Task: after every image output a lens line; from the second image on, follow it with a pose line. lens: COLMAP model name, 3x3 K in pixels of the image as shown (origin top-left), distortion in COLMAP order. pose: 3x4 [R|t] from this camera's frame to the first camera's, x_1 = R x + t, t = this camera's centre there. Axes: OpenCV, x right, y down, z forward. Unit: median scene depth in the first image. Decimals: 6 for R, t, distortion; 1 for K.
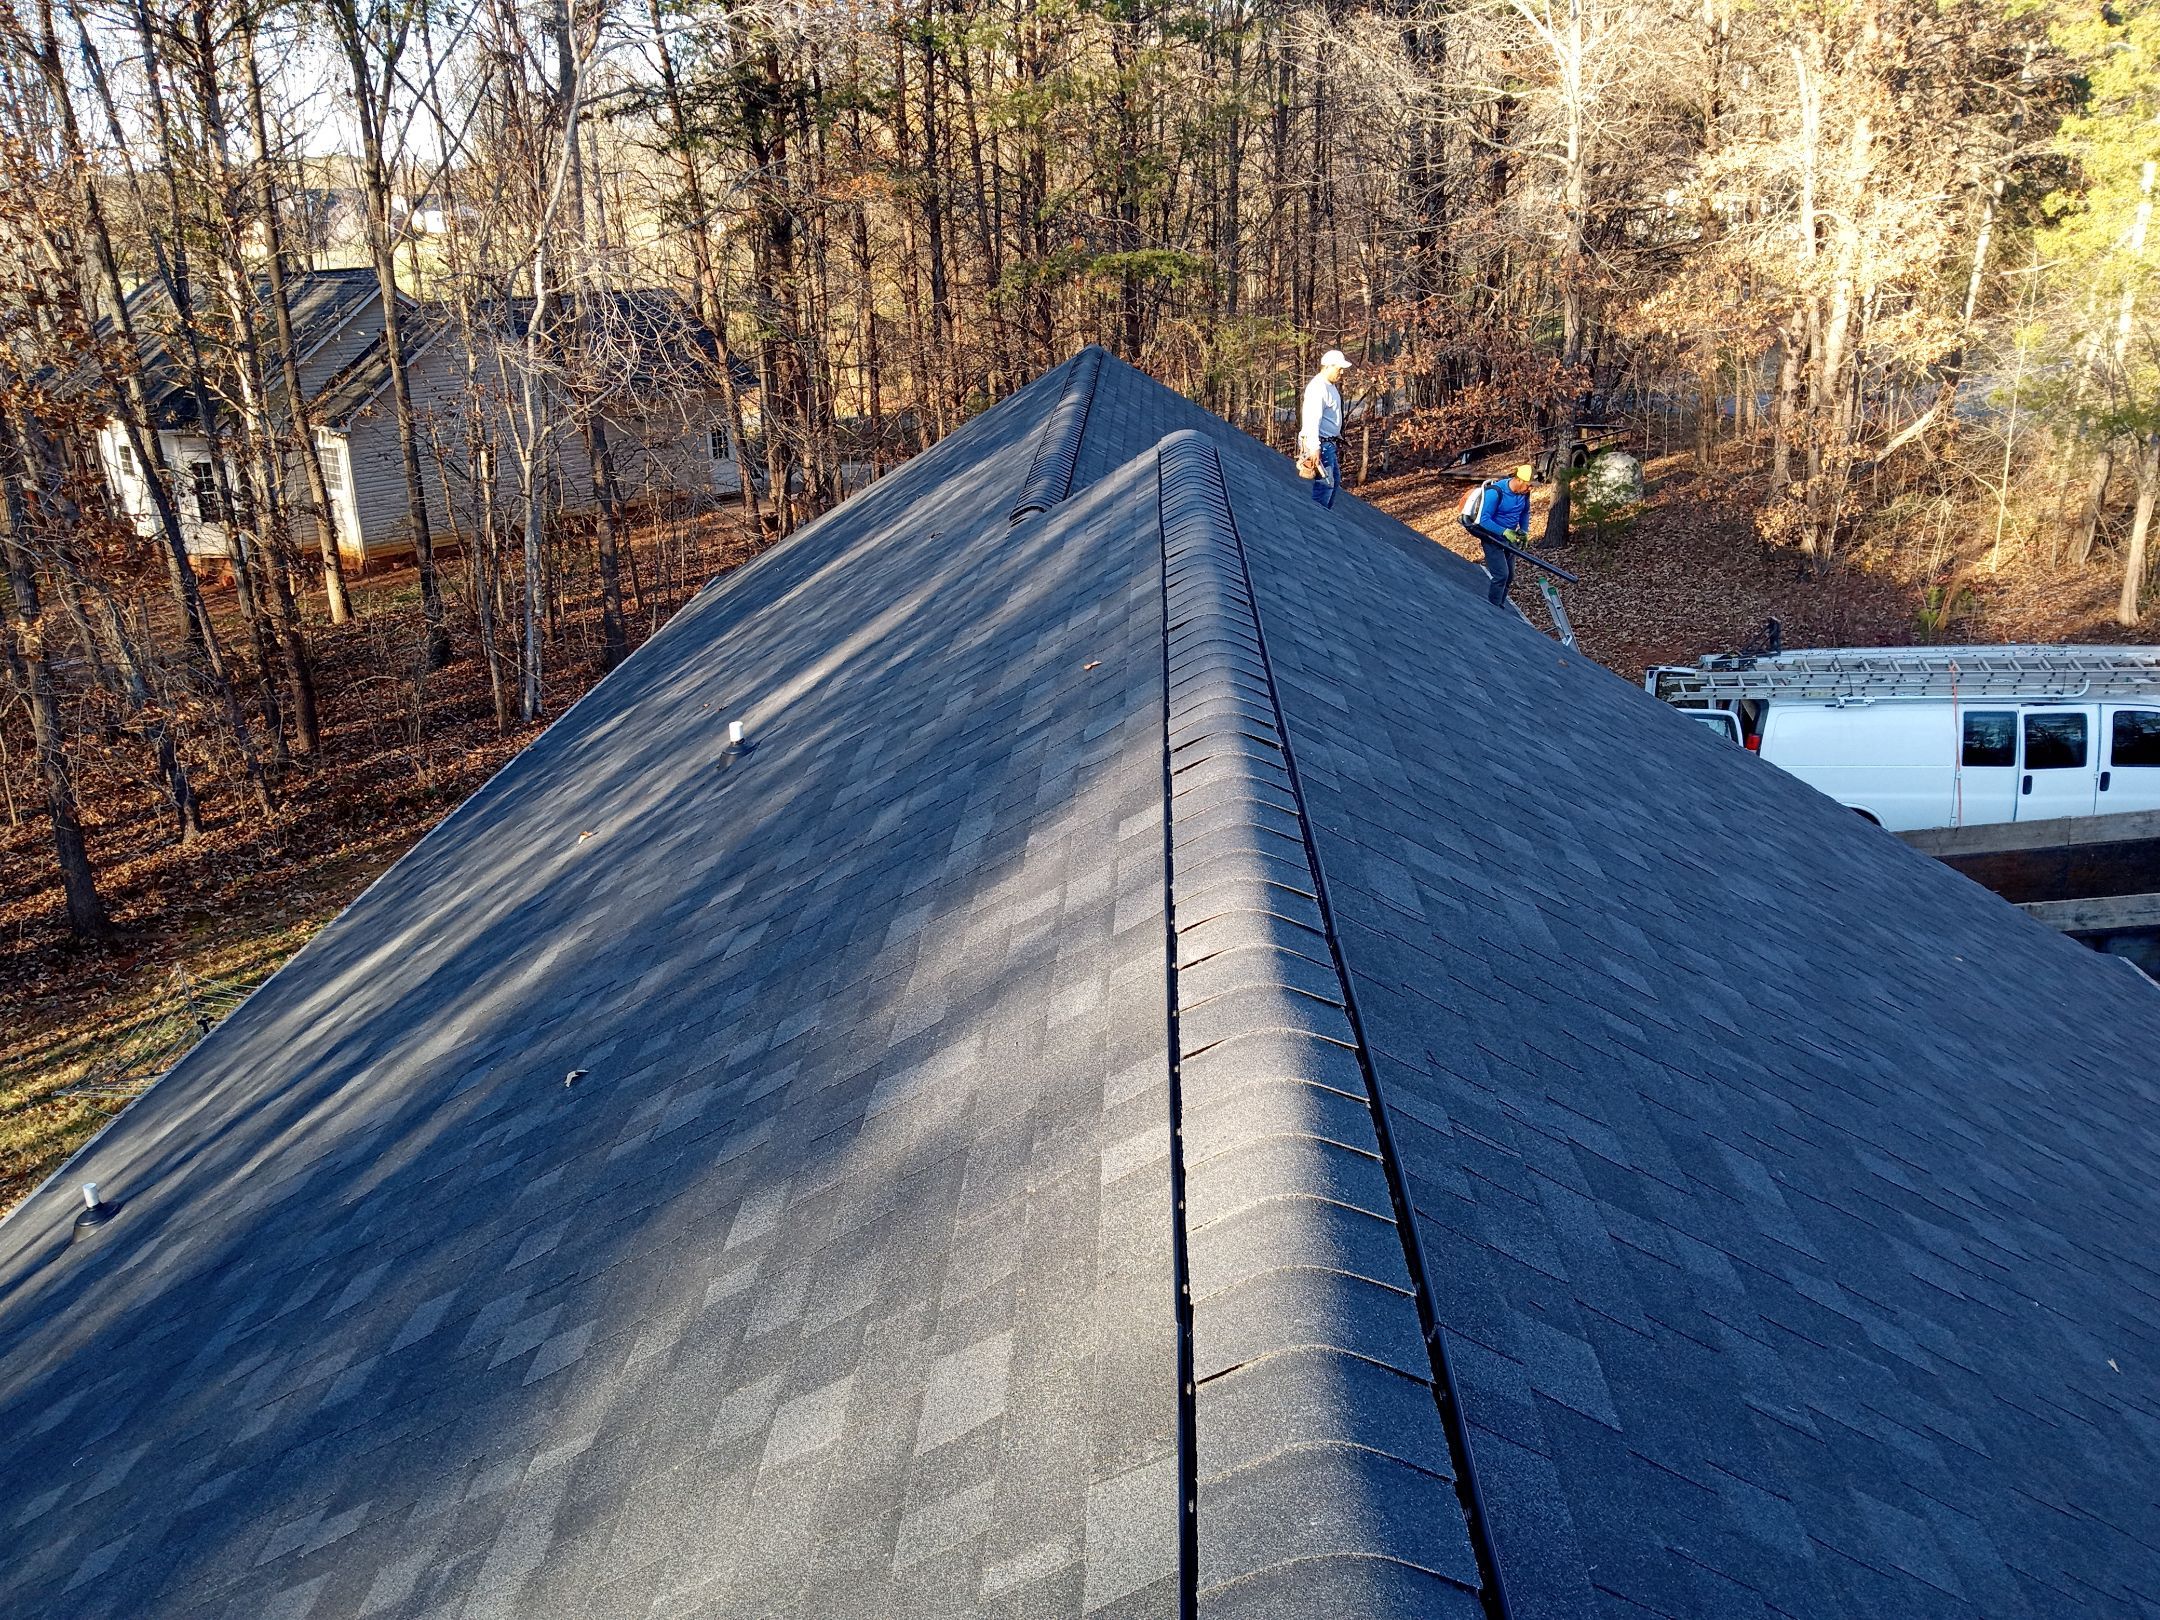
lens RADIAL K [[1793.6, 0, 1073.3], [0, 1793.6, 809.5], [0, 0, 1]] dist [0.002317, -0.049369]
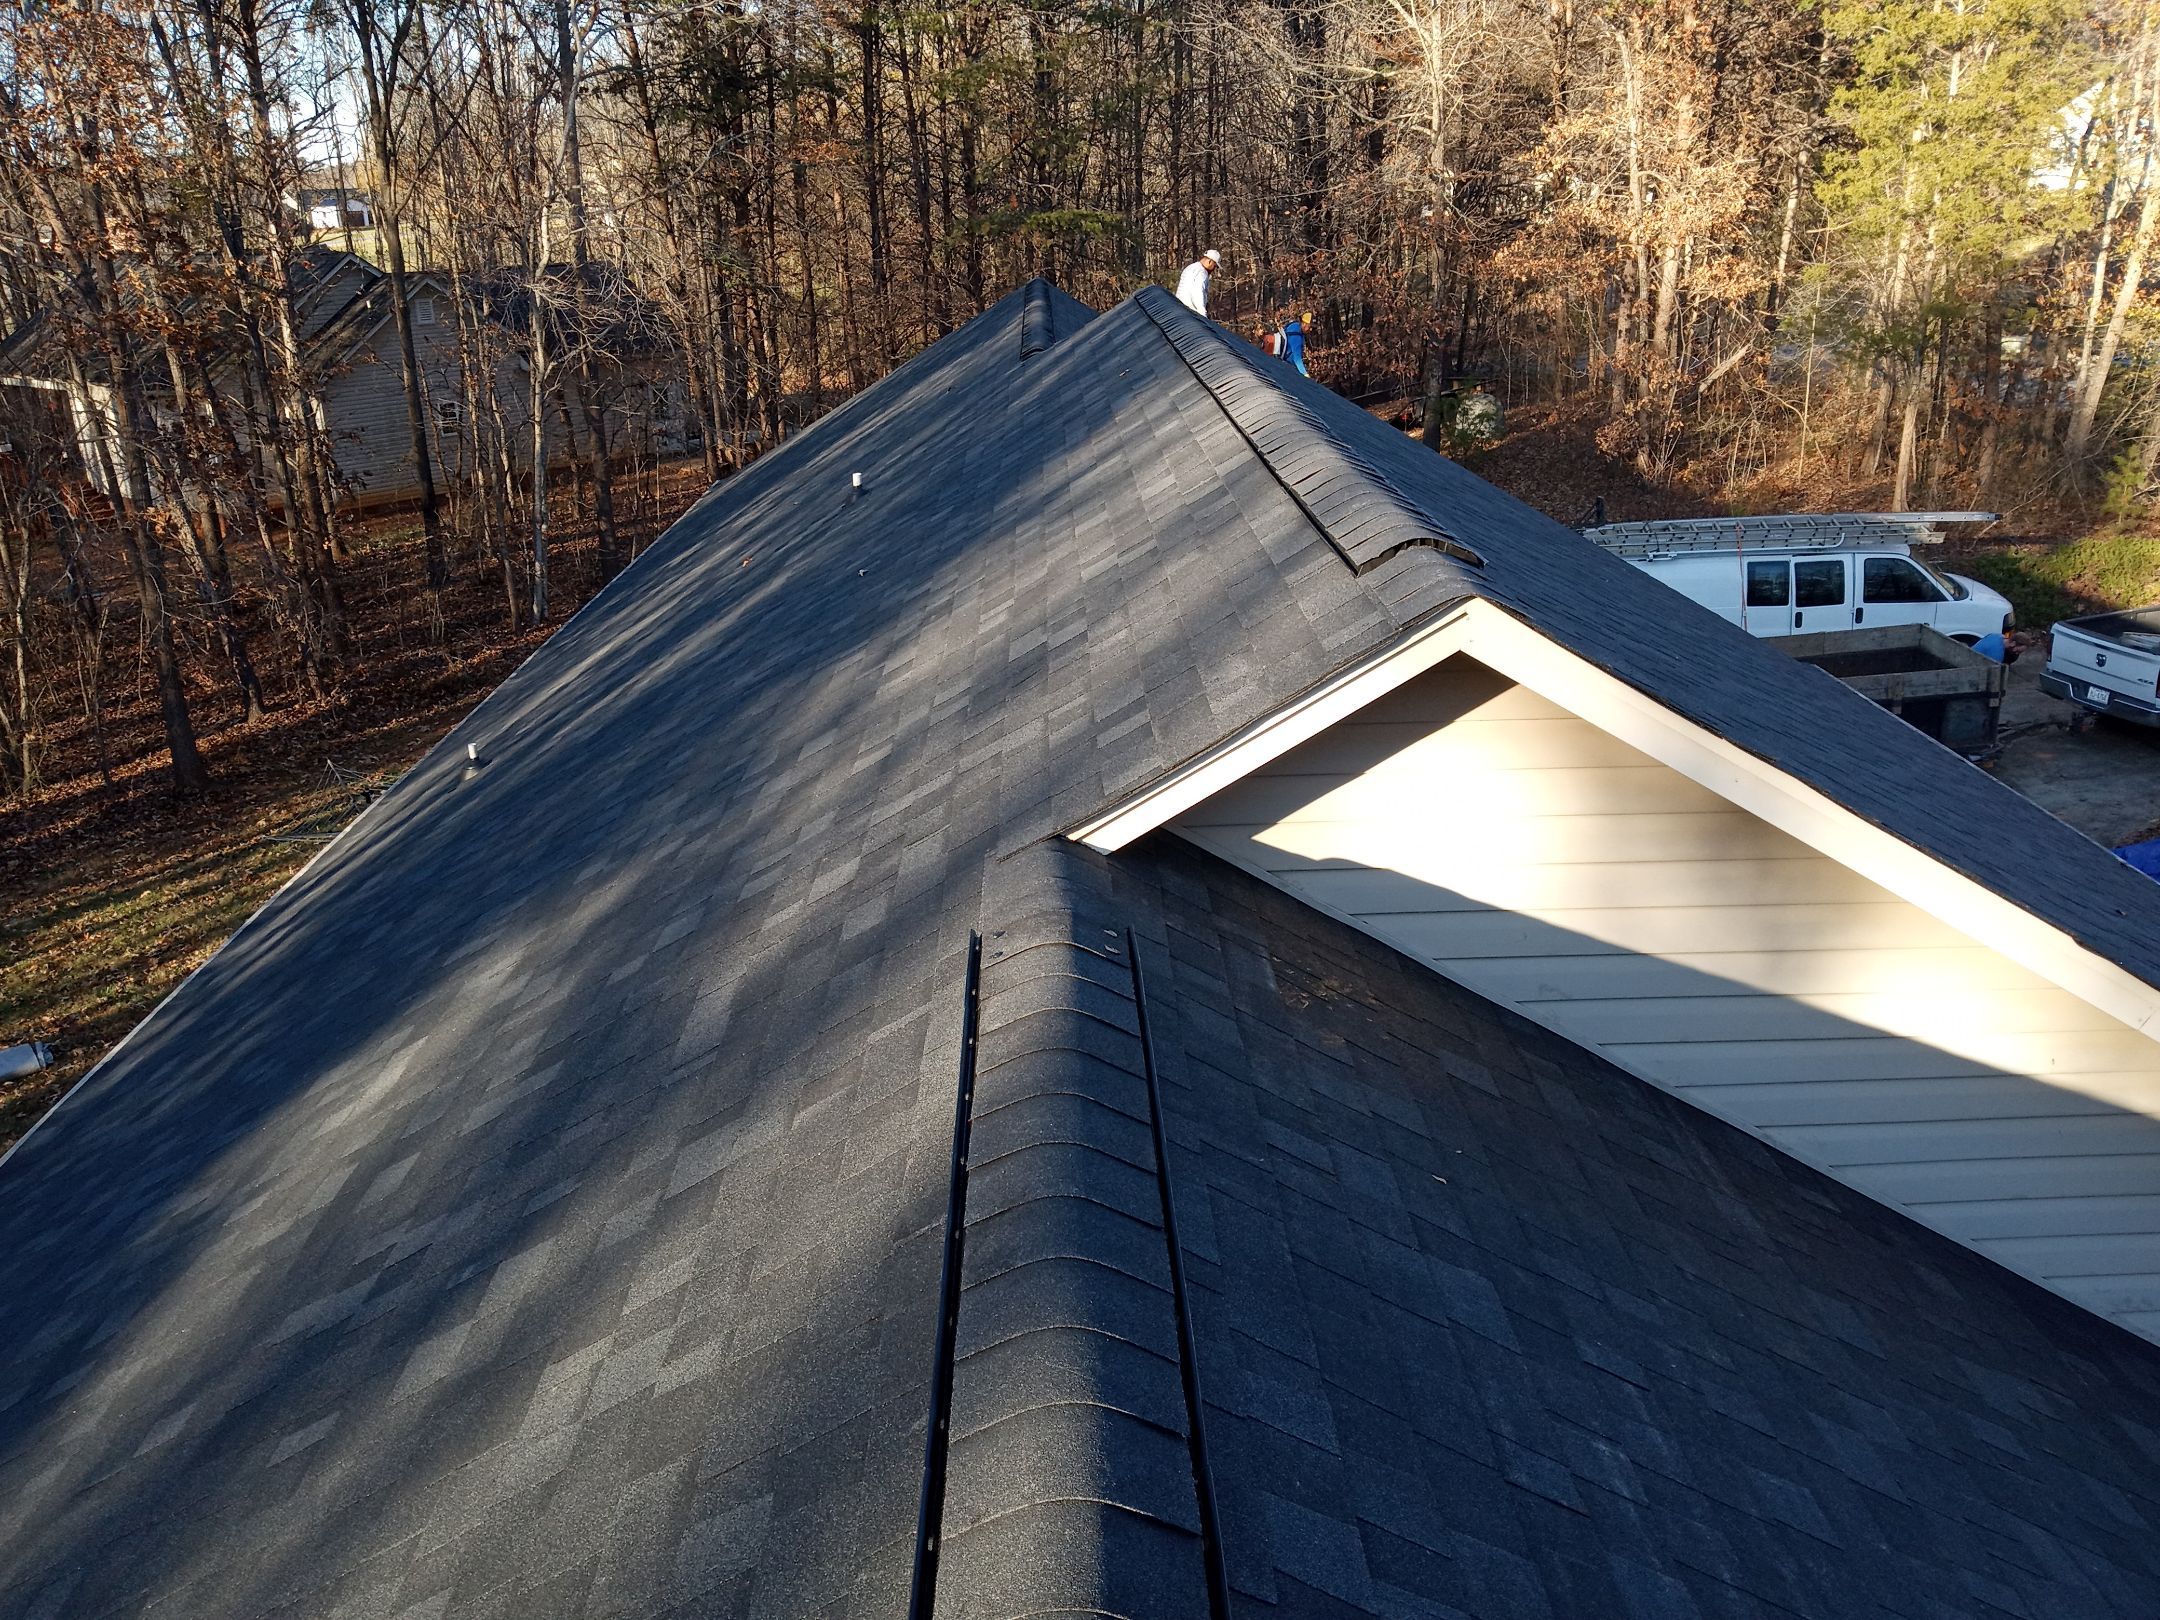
lens RADIAL K [[1793.6, 0, 1073.3], [0, 1793.6, 809.5], [0, 0, 1]] dist [0.002317, -0.049369]
pose [[0.998191, -0.020852, 0.056393, -0.031246], [0.020714, 0.999781, 0.003032, 0.071238], [-0.056444, -0.001859, 0.998404, -0.151575]]
